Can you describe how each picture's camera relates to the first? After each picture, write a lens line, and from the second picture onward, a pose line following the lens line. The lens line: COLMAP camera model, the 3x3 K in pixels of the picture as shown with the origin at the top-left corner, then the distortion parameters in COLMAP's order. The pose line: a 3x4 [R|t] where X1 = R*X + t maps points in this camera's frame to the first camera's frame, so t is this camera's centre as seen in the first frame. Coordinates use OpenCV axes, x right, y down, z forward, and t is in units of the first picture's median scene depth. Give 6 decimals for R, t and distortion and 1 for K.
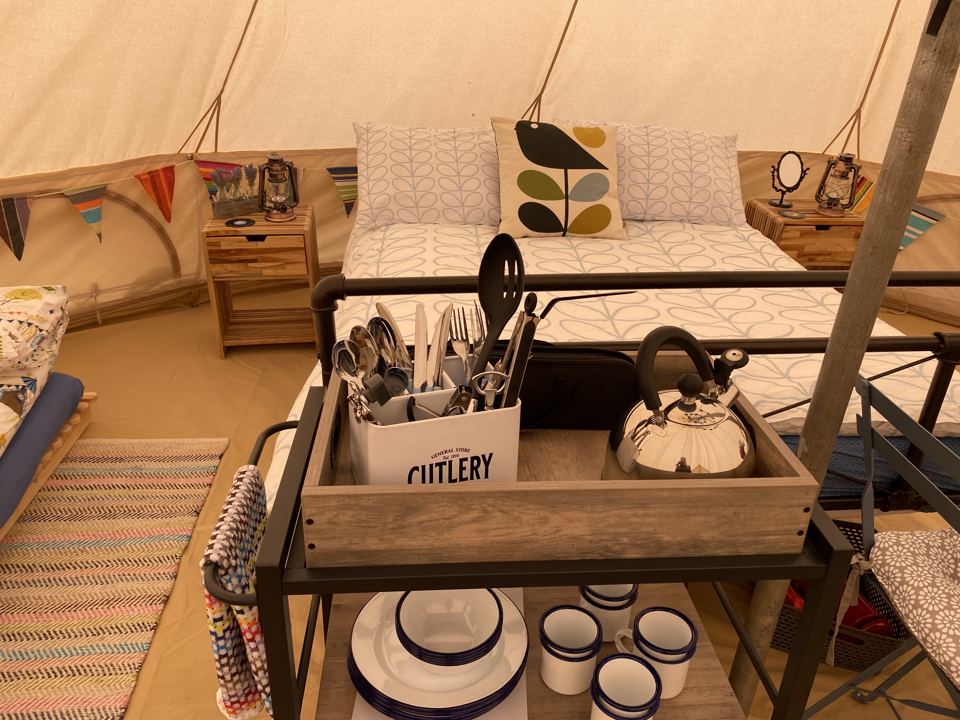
lens RADIAL K [[745.3, 0, 480.4], [0, 745.3, 363.3], [0, 0, 1]] dist [0.052742, -0.057464]
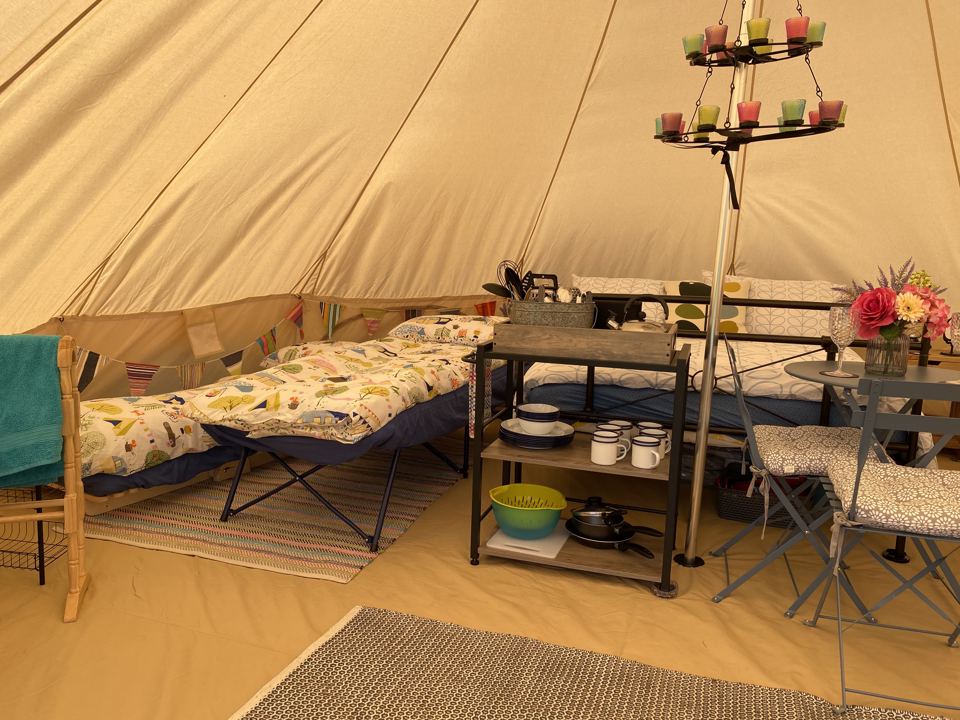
lens RADIAL K [[745.3, 0, 463.0], [0, 745.3, 362.3], [0, 0, 1]] dist [0.052742, -0.057464]
pose [[0.917167, 0.052899, -0.394976, 0.834058], [-0.165565, 0.952141, -0.256935, 1.084427], [0.362481, 0.301047, 0.882031, -1.652226]]
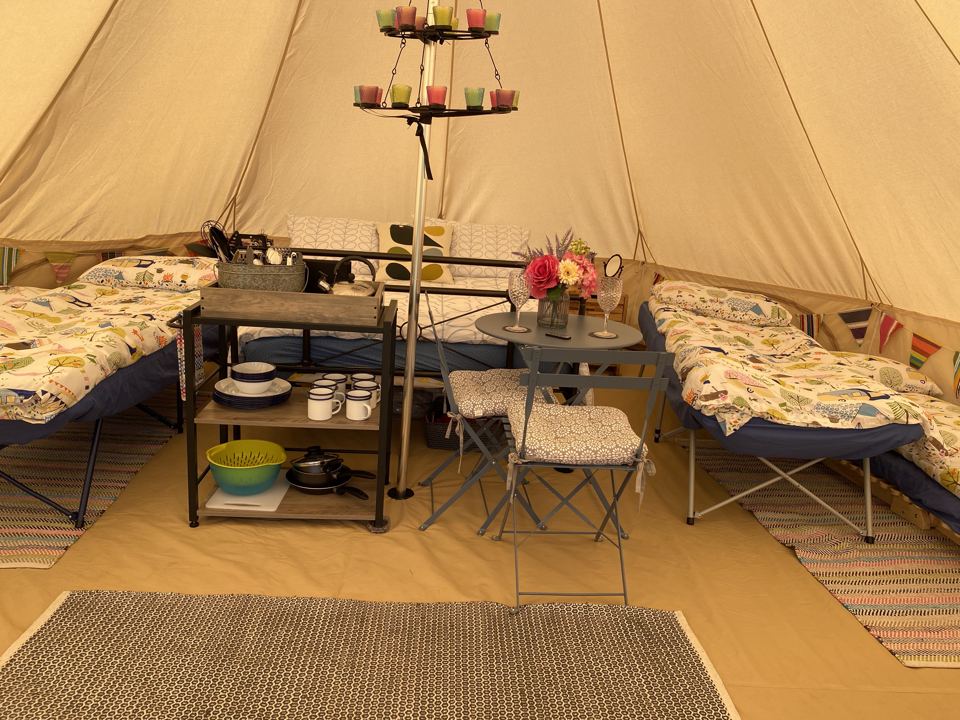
lens RADIAL K [[745.3, 0, 475.6], [0, 745.3, 364.9], [0, 0, 1]] dist [0.052742, -0.057464]
pose [[0.998987, 0.038957, -0.022525, 0.910036], [-0.042430, 0.982173, -0.183127, 0.938333], [0.014989, 0.183897, 0.982831, -1.823455]]
